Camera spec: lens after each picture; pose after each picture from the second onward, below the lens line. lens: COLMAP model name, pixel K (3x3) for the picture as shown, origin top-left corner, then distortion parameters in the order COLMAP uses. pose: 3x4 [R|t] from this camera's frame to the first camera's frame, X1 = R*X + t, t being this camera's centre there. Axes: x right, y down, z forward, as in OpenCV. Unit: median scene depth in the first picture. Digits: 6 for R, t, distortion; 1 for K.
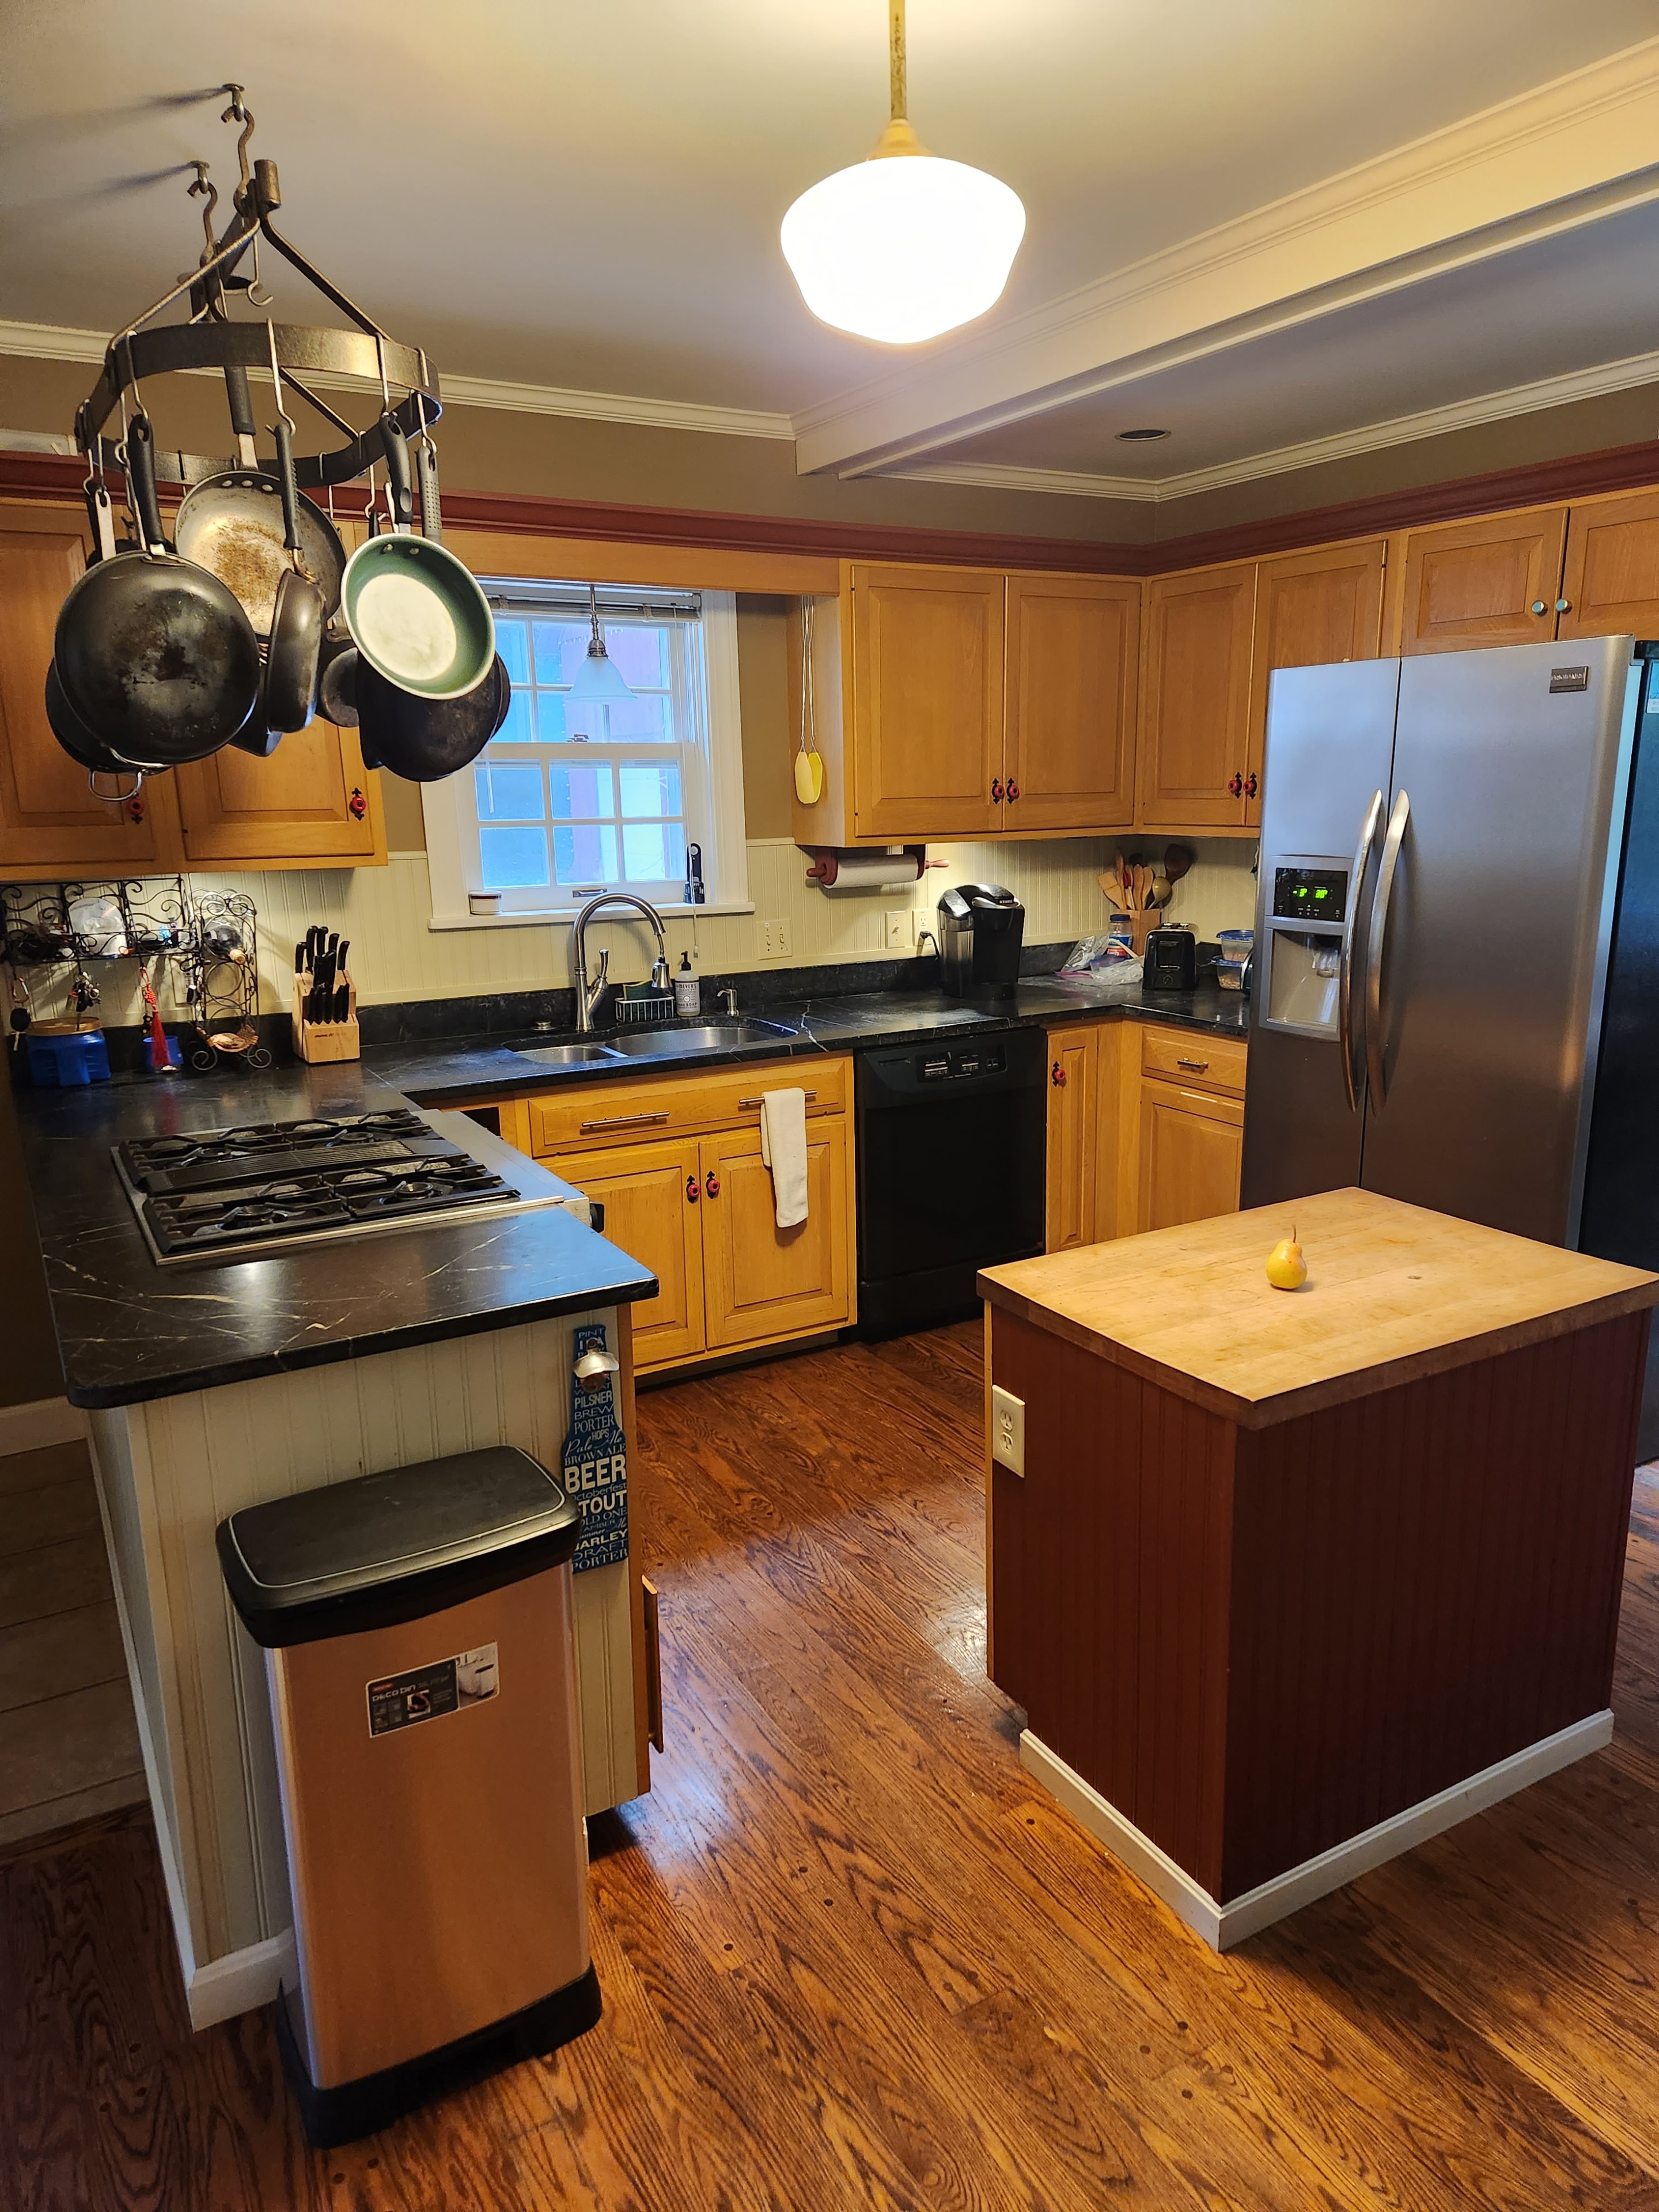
lens RADIAL K [[1481.0, 0, 908.0], [0, 1481.0, 1120.9], [0, 0, 1]] dist [0.022886, -0.005495]
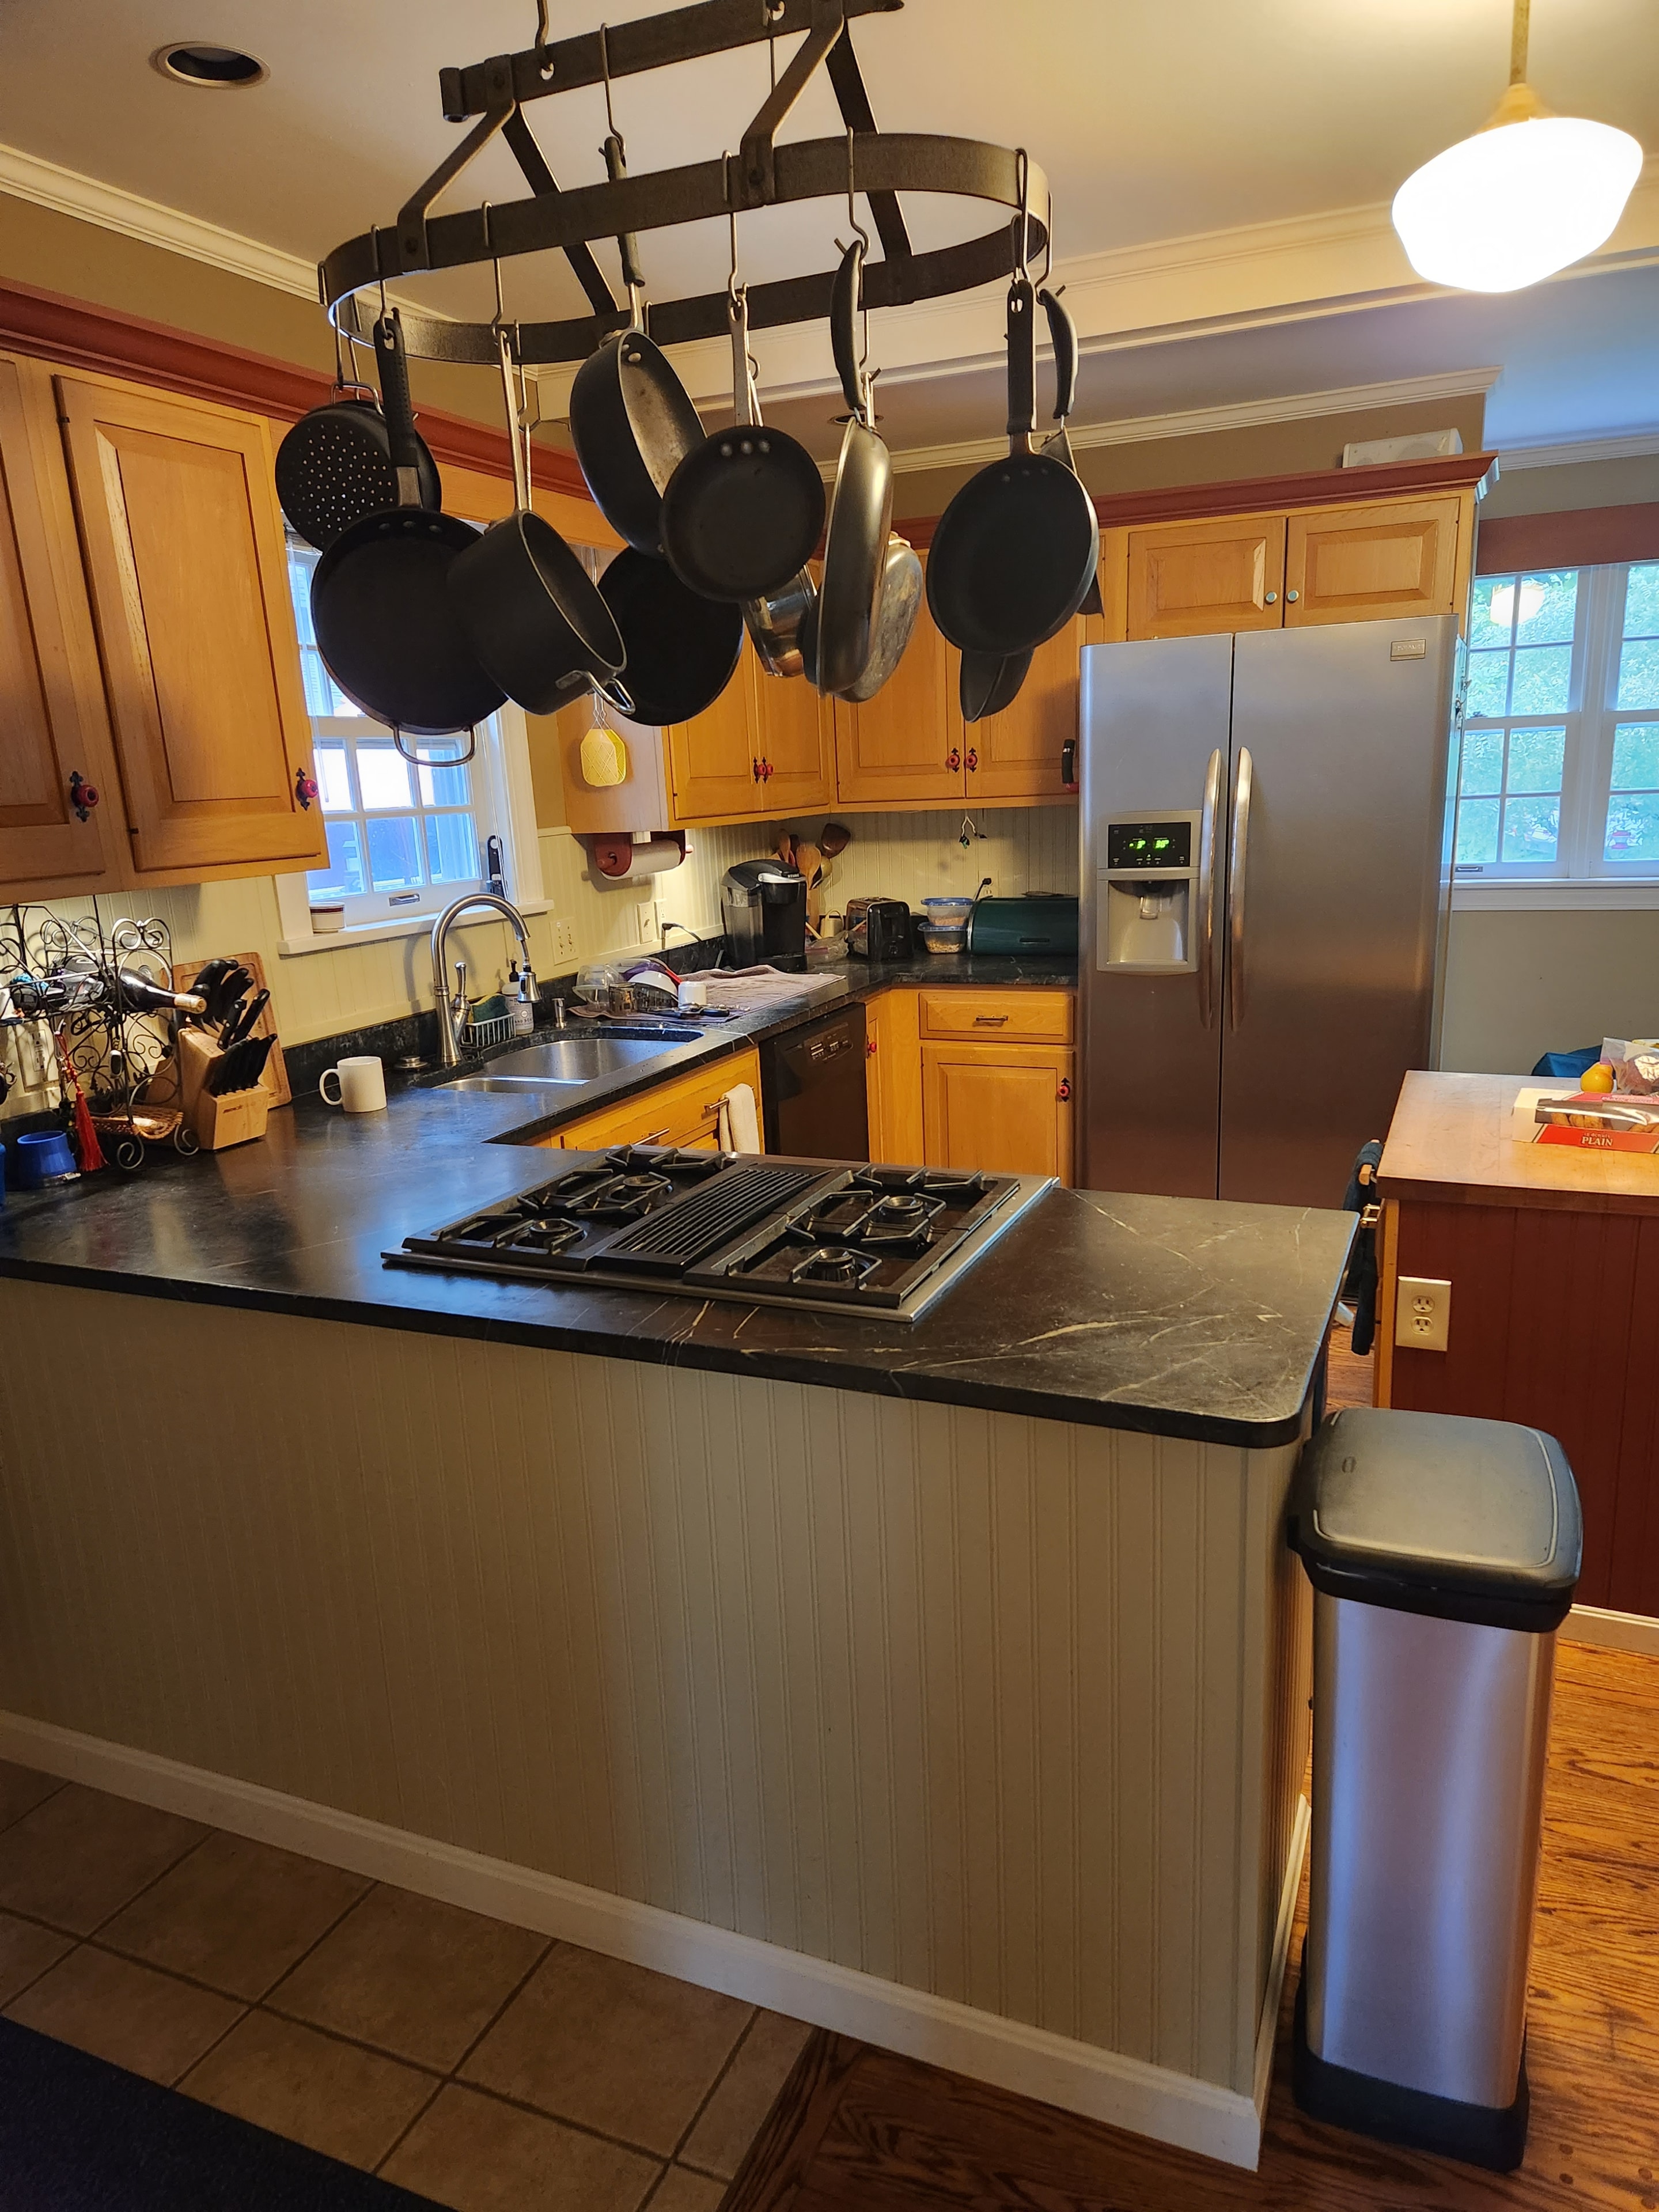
lens RADIAL K [[1481.0, 0, 839.4], [0, 1481.0, 1115.0], [0, 0, 1]] dist [0.022886, -0.005495]
pose [[0.816636, -0.153060, 0.556487, -0.515956], [0.161906, 0.986232, 0.033665, -0.024551], [-0.553978, 0.062607, 0.830174, 0.190440]]
